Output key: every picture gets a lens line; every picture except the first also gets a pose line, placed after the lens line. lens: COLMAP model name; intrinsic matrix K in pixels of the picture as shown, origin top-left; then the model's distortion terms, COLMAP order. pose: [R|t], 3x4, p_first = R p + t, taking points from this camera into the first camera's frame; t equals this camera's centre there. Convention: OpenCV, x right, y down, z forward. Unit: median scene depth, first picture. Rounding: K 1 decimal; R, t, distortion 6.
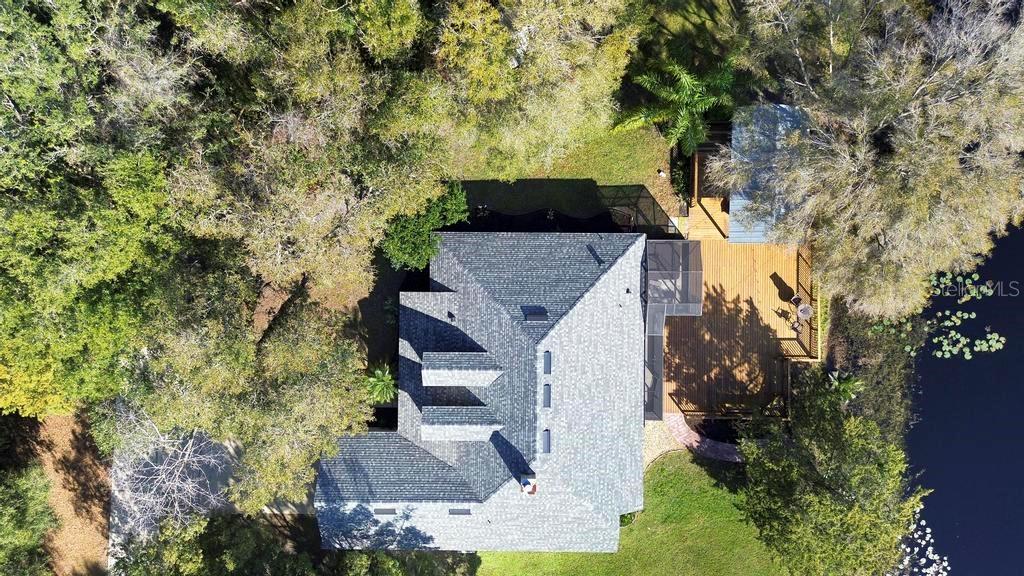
lens RADIAL K [[746.3, 0, 514.6], [0, 746.3, 283.3], [0, 0, 1]] dist [0.046168, -0.050735]
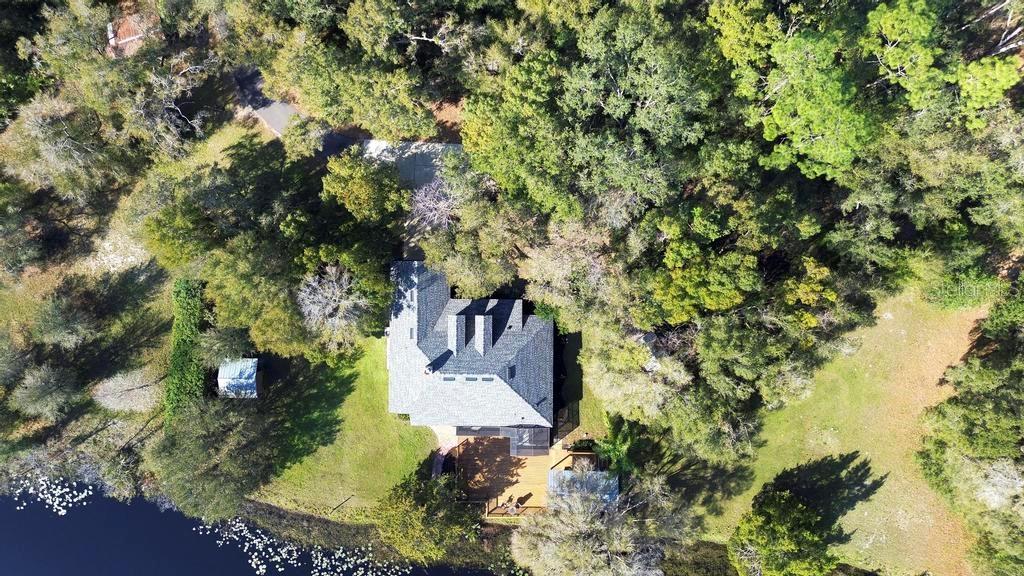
lens RADIAL K [[746.3, 0, 514.2], [0, 746.3, 284.0], [0, 0, 1]] dist [0.046168, -0.050735]
pose [[0.001542, 0.999984, 0.005511, -0.203610], [-0.999909, 0.001469, 0.013380, 0.006396], [0.013372, -0.005531, 0.999895, -0.925667]]
